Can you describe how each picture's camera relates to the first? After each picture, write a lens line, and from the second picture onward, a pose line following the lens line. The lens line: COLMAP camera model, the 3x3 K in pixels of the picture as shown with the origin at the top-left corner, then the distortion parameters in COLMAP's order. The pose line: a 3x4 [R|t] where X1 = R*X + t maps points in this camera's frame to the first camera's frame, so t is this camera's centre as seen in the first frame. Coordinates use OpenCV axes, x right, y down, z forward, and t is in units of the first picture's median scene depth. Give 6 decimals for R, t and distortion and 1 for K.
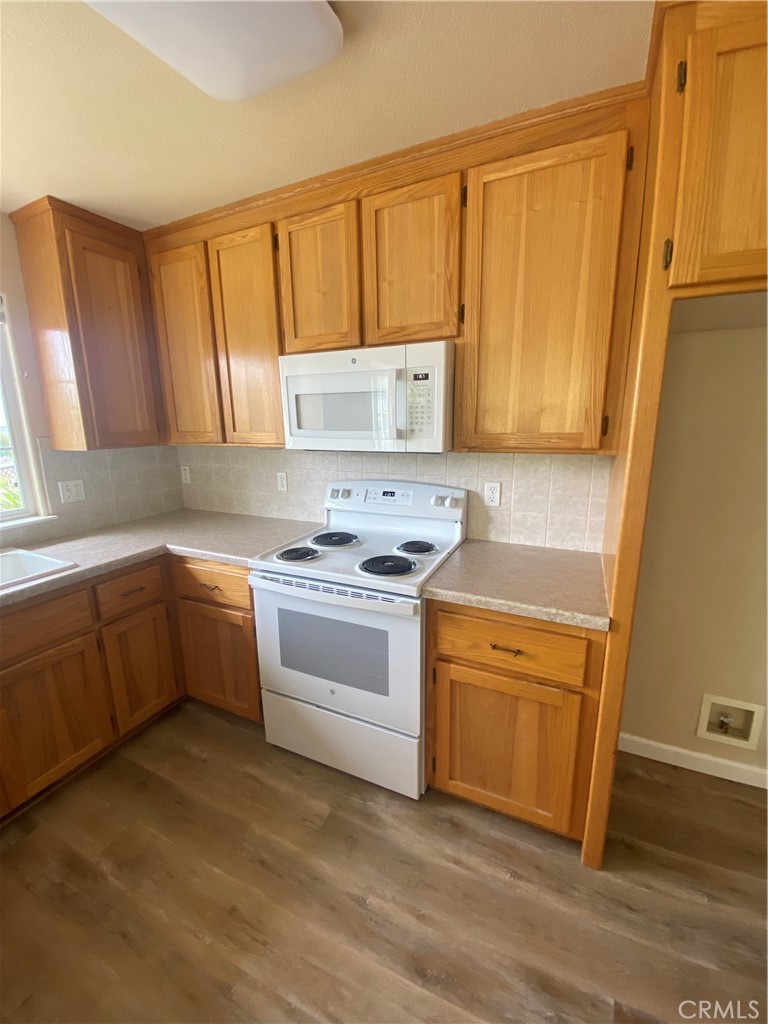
lens RADIAL K [[413.1, 0, 384.0], [0, 413.1, 512.0], [0, 0, 1]] dist [0.020233, -0.020785]
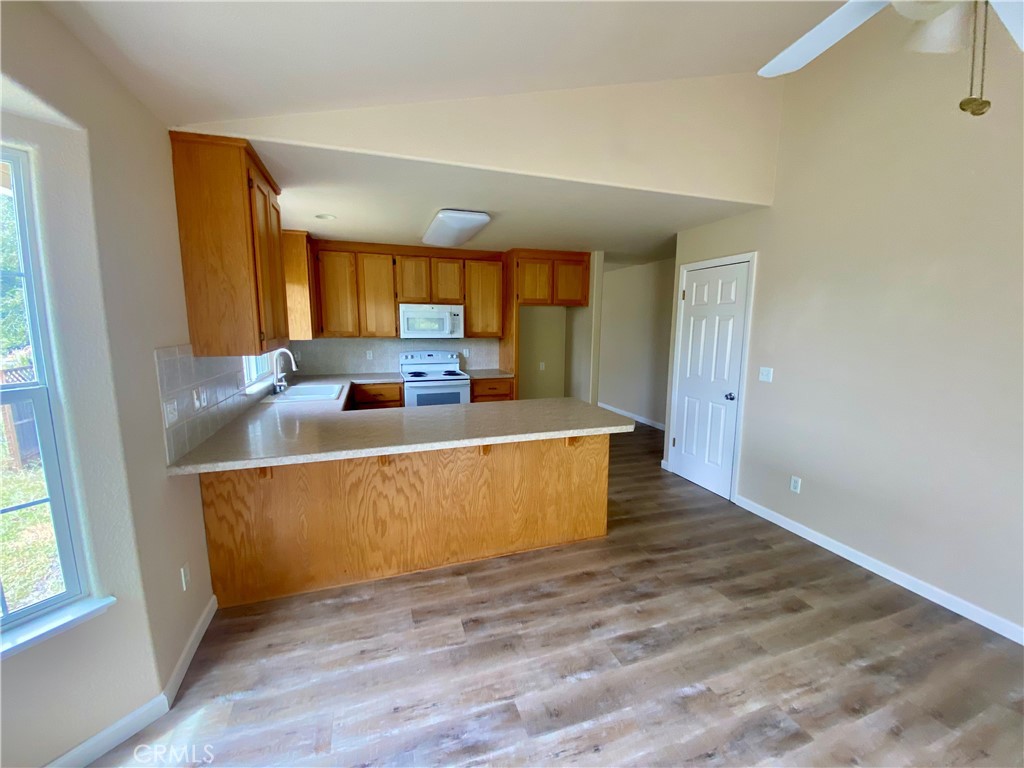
lens RADIAL K [[409.7, 0, 515.8], [0, 409.7, 384.2], [0, 0, 1]] dist [0.013585, -0.019070]
pose [[0.700322, -0.079727, 0.709361, -1.820999], [0.139629, 0.989847, -0.026598, 0.349207], [-0.700038, 0.117674, 0.704344, -1.467992]]
